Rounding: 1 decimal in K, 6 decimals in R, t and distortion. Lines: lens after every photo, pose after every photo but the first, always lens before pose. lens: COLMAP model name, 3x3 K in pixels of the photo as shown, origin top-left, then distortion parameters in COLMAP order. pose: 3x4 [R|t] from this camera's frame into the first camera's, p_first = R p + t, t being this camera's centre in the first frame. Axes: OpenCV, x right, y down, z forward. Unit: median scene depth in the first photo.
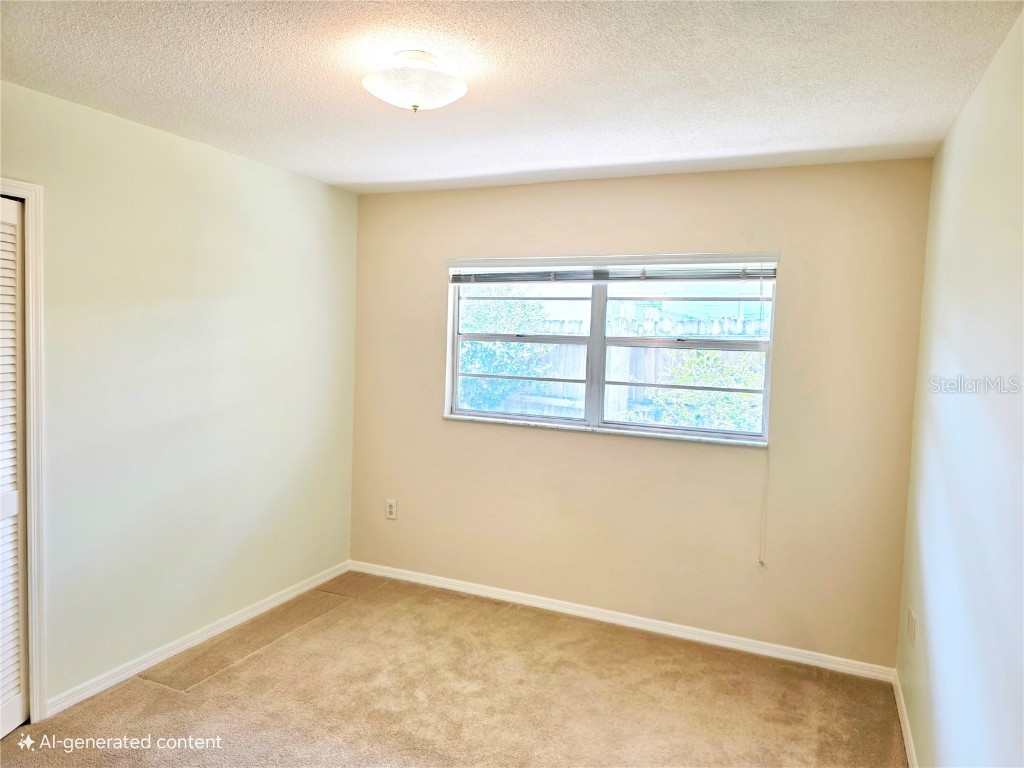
lens RADIAL K [[683.8, 0, 519.6], [0, 683.8, 381.0], [0, 0, 1]] dist [0.023623, -0.000136]
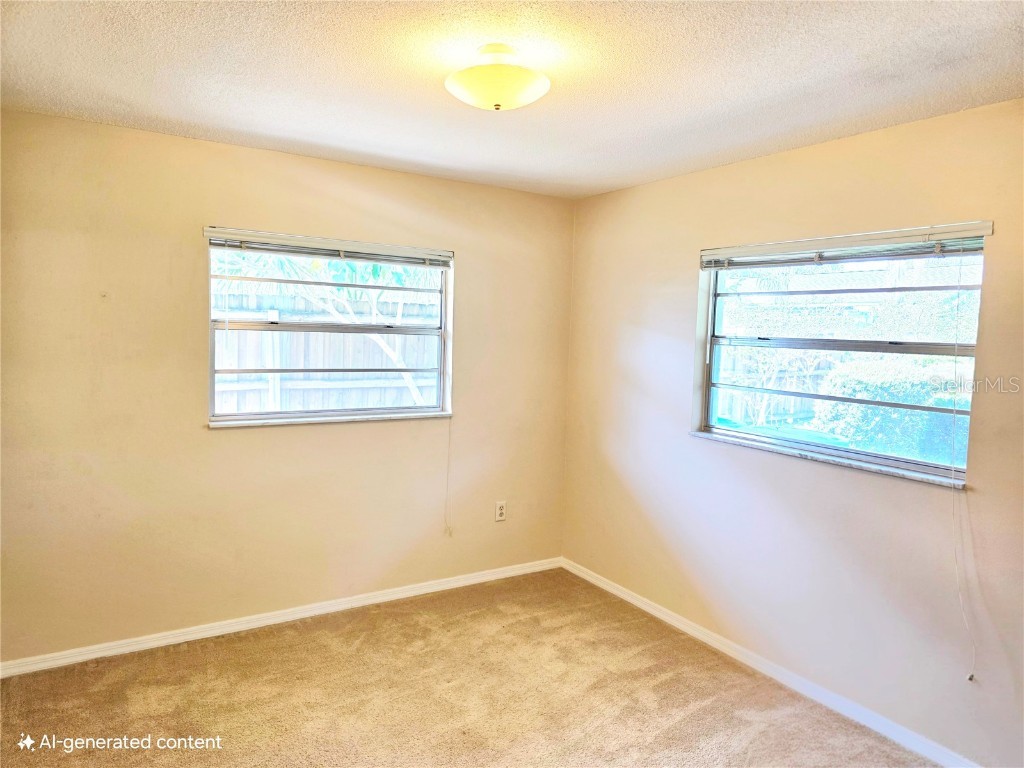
lens RADIAL K [[683.8, 0, 519.6], [0, 683.8, 381.0], [0, 0, 1]] dist [0.023623, -0.000136]
pose [[0.545998, -0.075105, 0.834413, -0.539778], [0.039453, 0.997174, 0.063939, -0.033872], [-0.836857, -0.001991, 0.547418, 0.240082]]
